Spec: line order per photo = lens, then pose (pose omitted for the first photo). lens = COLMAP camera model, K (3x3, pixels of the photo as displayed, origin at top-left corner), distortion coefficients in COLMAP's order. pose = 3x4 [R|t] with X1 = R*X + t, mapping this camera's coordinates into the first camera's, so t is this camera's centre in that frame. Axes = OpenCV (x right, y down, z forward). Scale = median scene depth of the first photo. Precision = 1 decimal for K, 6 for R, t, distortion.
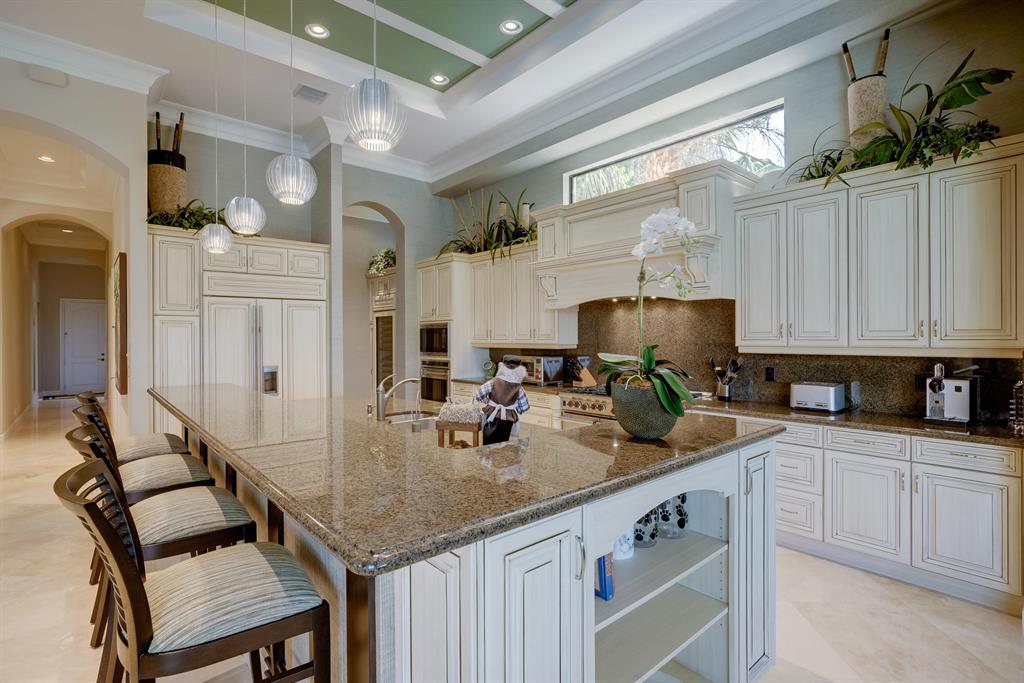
lens RADIAL K [[479.7, 0, 509.0], [0, 479.7, 338.2], [0, 0, 1]] dist [-0.009609, 0.005232]
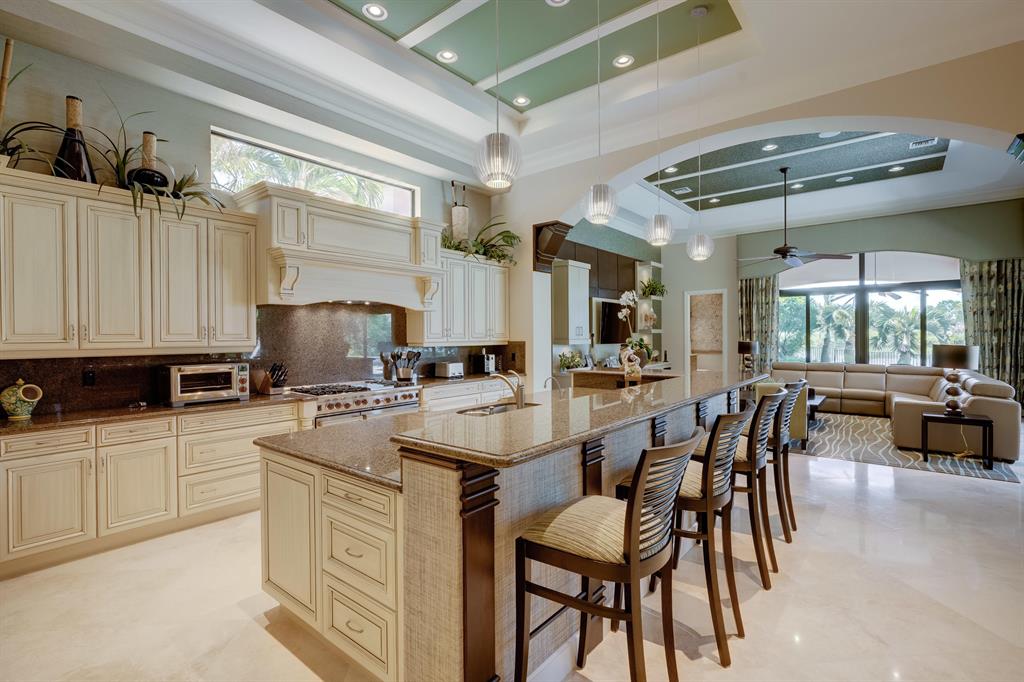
lens RADIAL K [[479.7, 0, 517.7], [0, 479.7, 337.6], [0, 0, 1]] dist [-0.009609, 0.005232]
pose [[-0.171212, 0.000354, 0.985234, -0.805036], [0.007038, 0.999975, 0.000864, 0.000708], [-0.985209, 0.007082, -0.171210, 0.723822]]
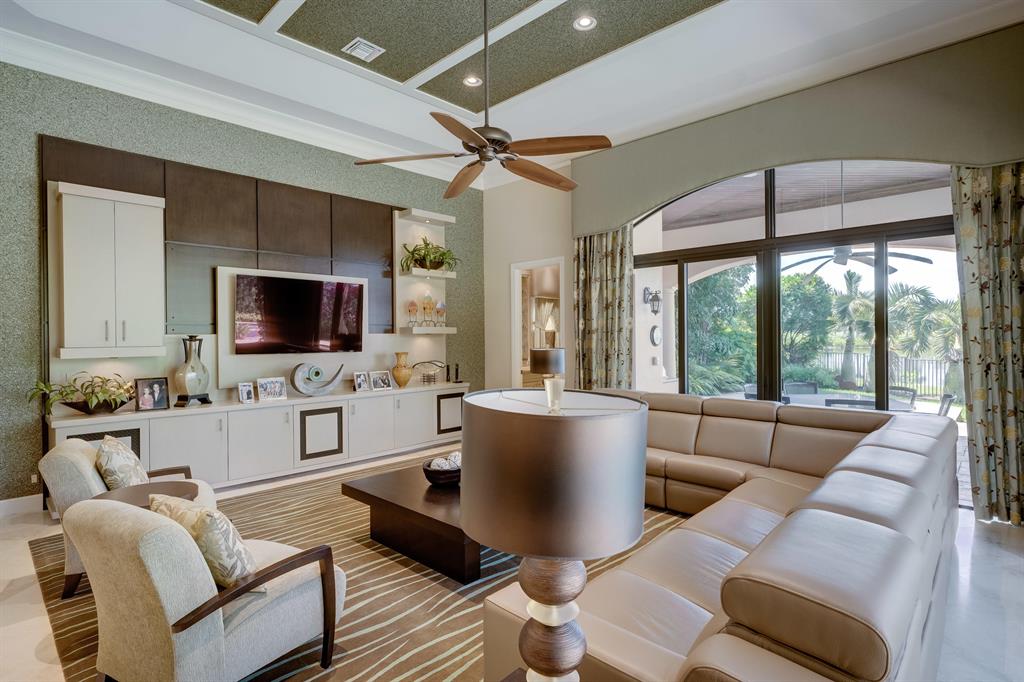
lens RADIAL K [[517.4, 0, 517.1], [0, 517.4, 338.0], [0, 0, 1]] dist [-0.000978, 0.000598]
pose [[-0.087270, -0.000101, 0.996185, -0.147510], [0.007330, 0.999973, 0.000744, -0.000506], [-0.996158, 0.007367, -0.087267, -0.373587]]
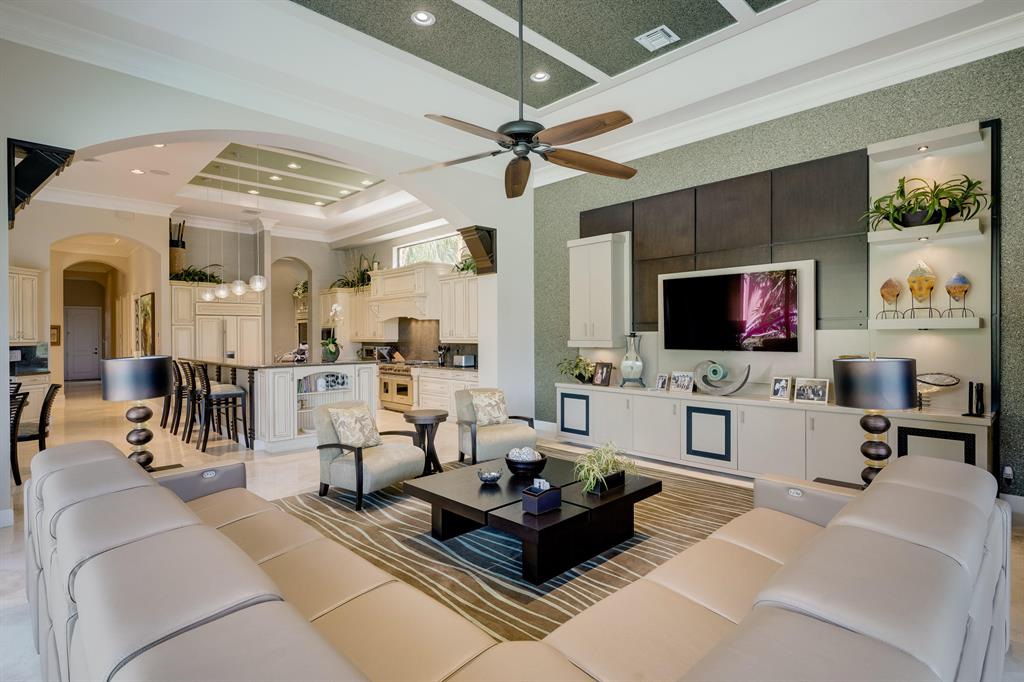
lens RADIAL K [[517.4, 0, 510.4], [0, 517.4, 338.2], [0, 0, 1]] dist [-0.000978, 0.000598]
pose [[0.999254, 0.000287, 0.038615, 0.532184], [-0.000404, 0.999995, 0.003007, 0.000527], [-0.038614, -0.003020, 0.999250, -1.098142]]
